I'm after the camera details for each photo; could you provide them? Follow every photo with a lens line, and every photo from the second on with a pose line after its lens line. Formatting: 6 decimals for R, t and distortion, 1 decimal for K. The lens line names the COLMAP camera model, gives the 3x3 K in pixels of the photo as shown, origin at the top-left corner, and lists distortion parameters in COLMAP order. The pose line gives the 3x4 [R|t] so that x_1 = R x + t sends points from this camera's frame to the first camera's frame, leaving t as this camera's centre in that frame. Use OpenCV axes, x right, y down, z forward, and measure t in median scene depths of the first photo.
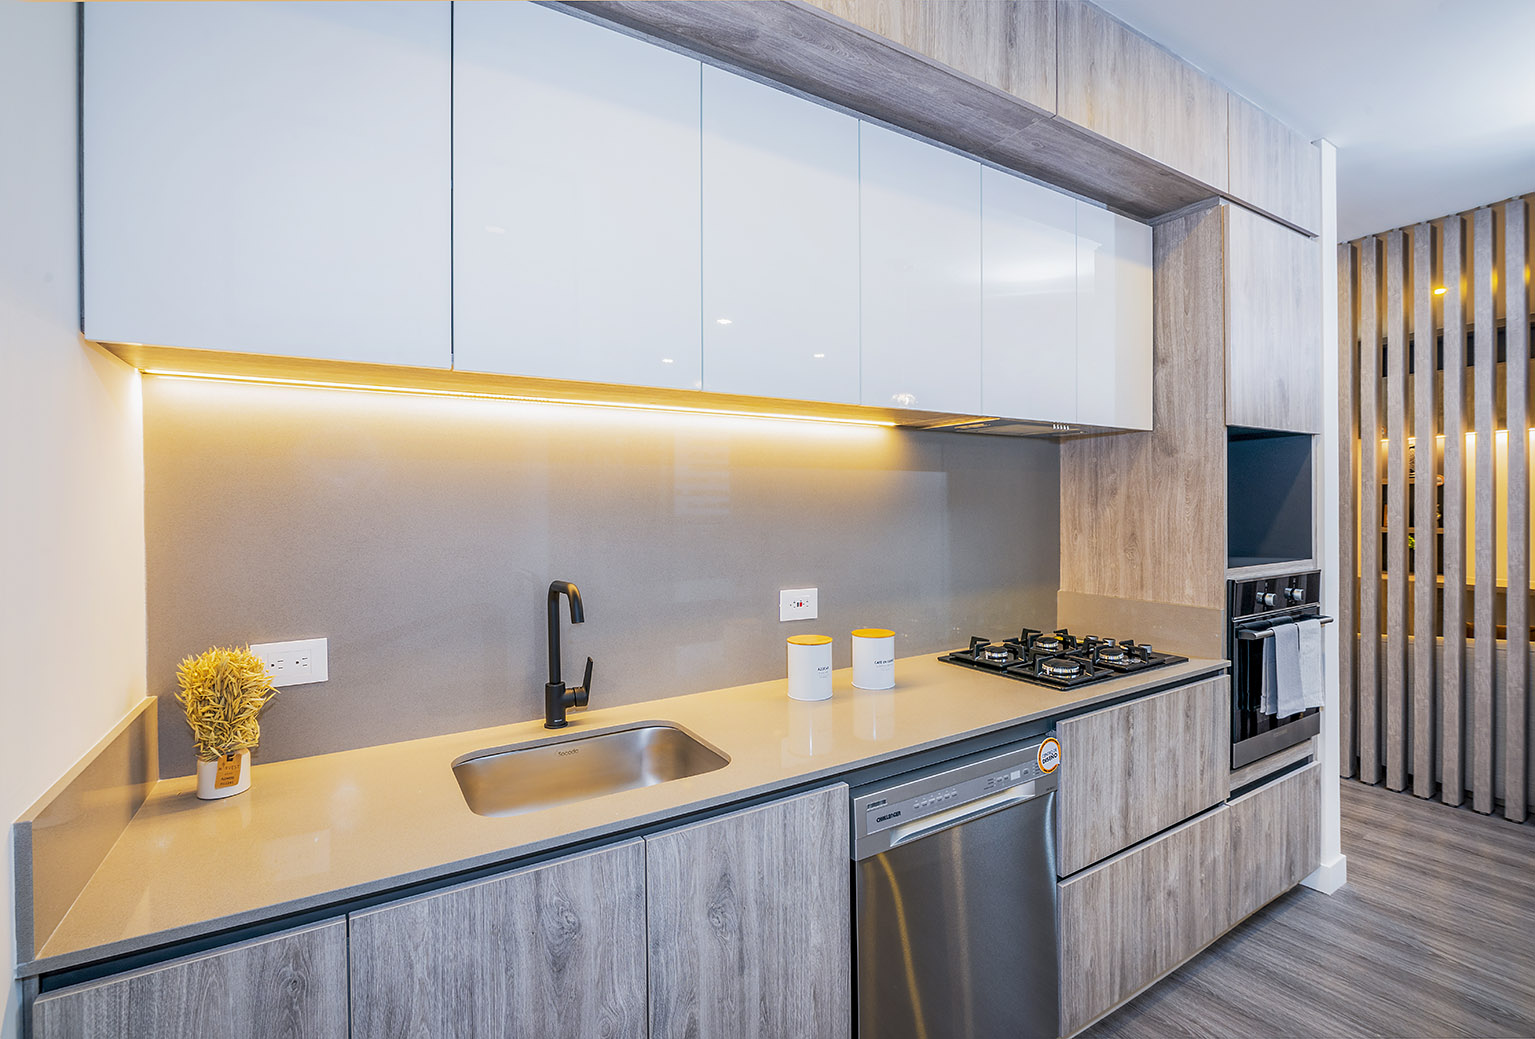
lens RADIAL K [[698.8, 0, 794.1], [0, 698.8, 509.2], [0, 0, 1]] dist [-0.012733, -0.000103]
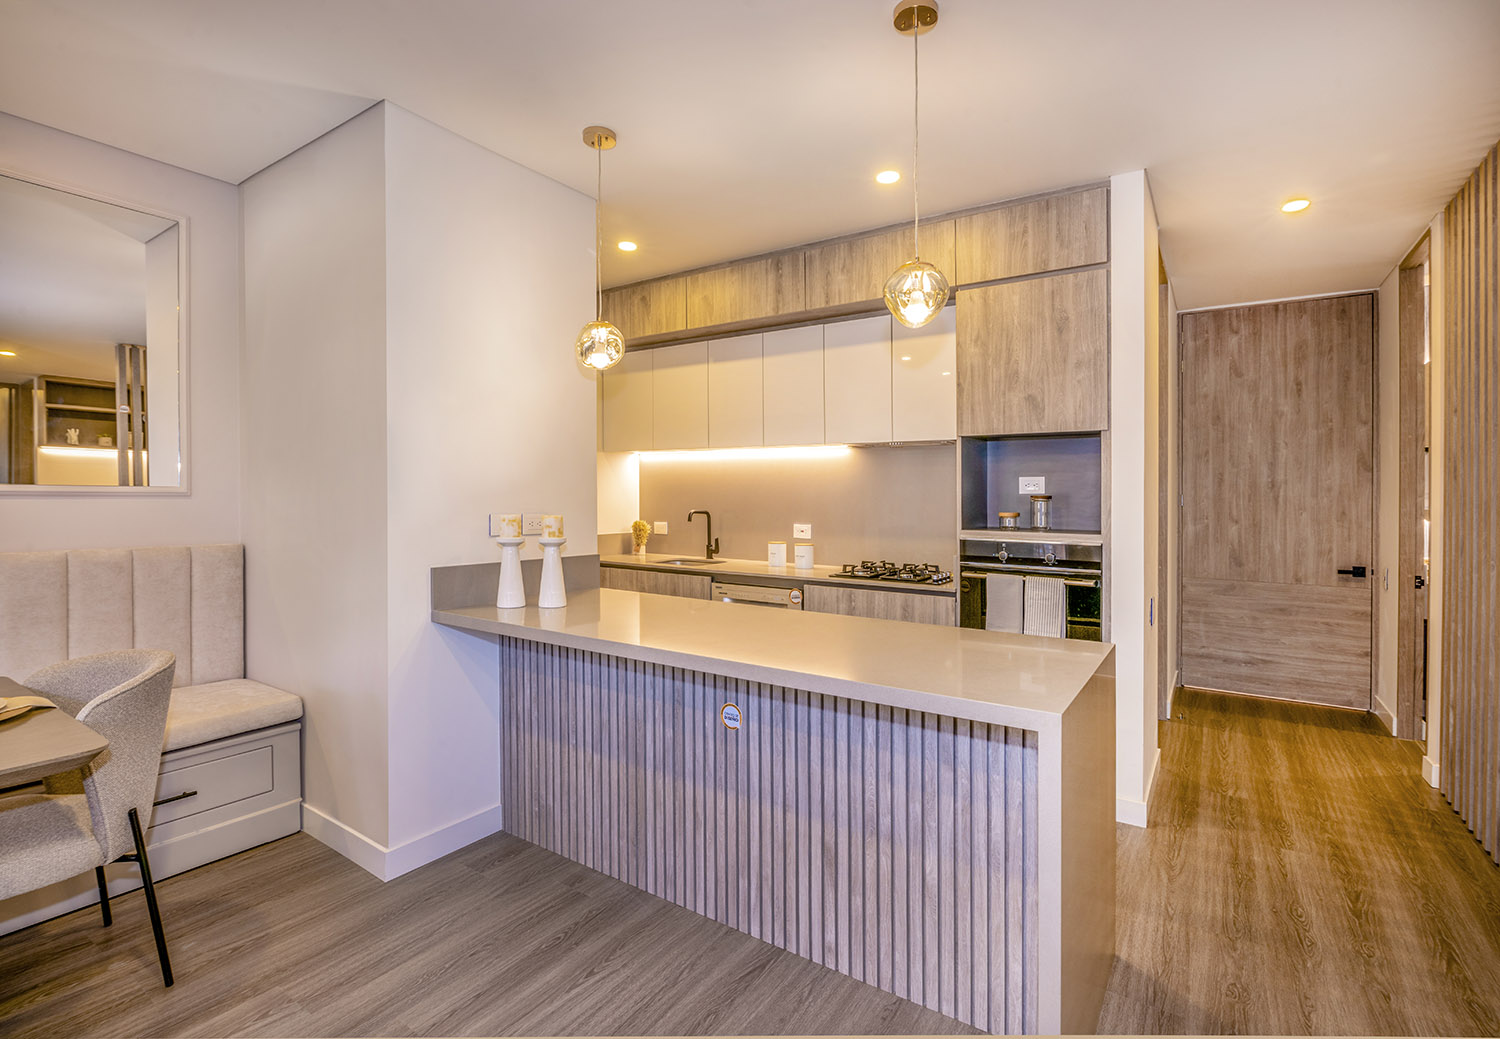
lens RADIAL K [[690.5, 0, 793.0], [0, 690.5, 496.0], [0, 0, 1]] dist [-0.018034, 0.000022]
pose [[0.427304, 0.012288, -0.904025, 2.167586], [-0.010900, 0.999905, 0.008439, 0.003854], [0.904042, 0.006247, 0.427397, 0.019455]]
